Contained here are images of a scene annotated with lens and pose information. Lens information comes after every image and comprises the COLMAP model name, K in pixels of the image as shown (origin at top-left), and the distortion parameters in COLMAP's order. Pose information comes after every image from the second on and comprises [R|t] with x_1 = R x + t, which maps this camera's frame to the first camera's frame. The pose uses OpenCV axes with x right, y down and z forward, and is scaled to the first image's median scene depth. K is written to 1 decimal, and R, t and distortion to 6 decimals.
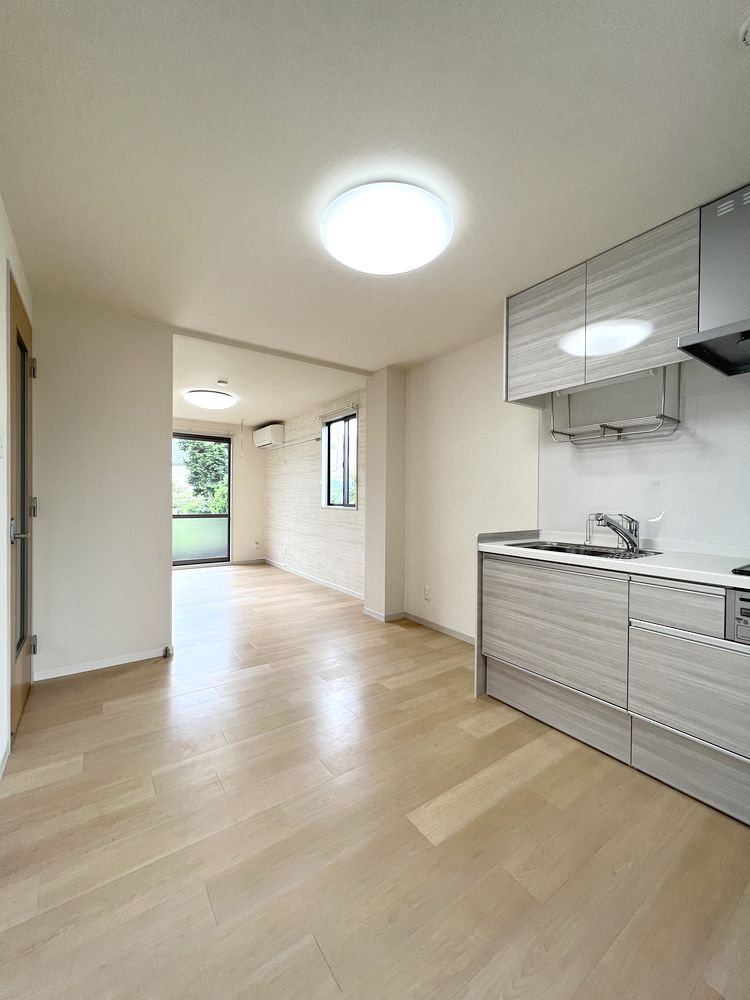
lens RADIAL K [[400.8, 0, 375.0], [0, 400.8, 500.0], [0, 0, 1]] dist [0.000967, 0.000086]
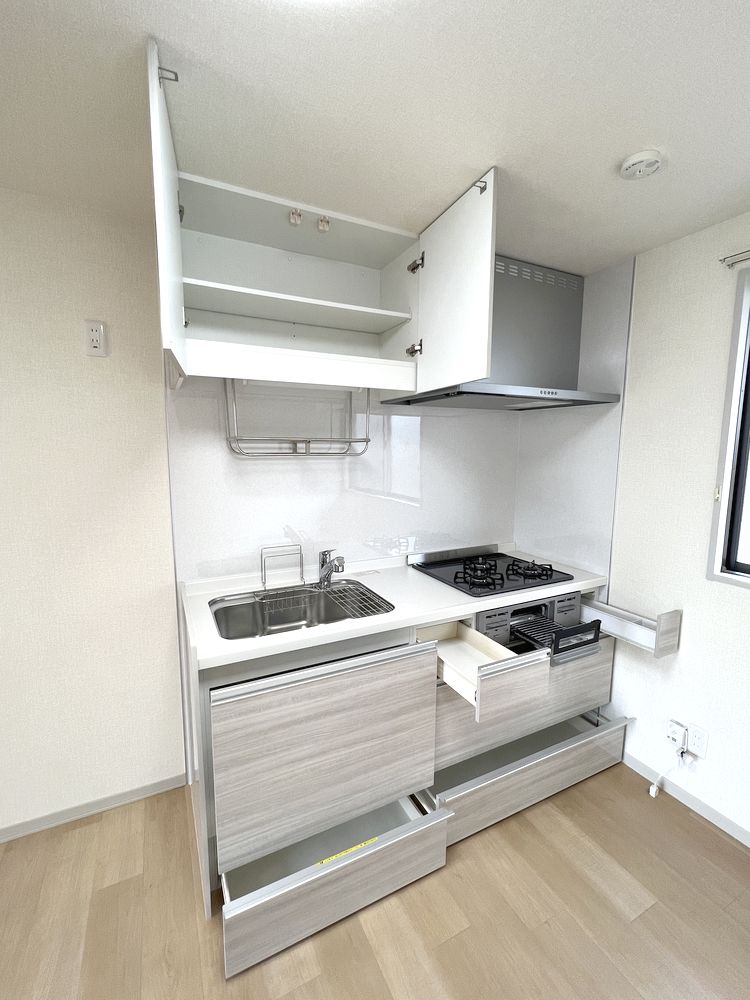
lens RADIAL K [[431.3, 0, 375.0], [0, 431.3, 500.0], [0, 0, 1]] dist [-0.000541, -0.000056]
pose [[0.161810, -0.128887, 0.978369, -0.194409], [-0.000153, 0.991431, 0.130633, -0.184077], [-0.986822, -0.021287, 0.160404, 0.790889]]
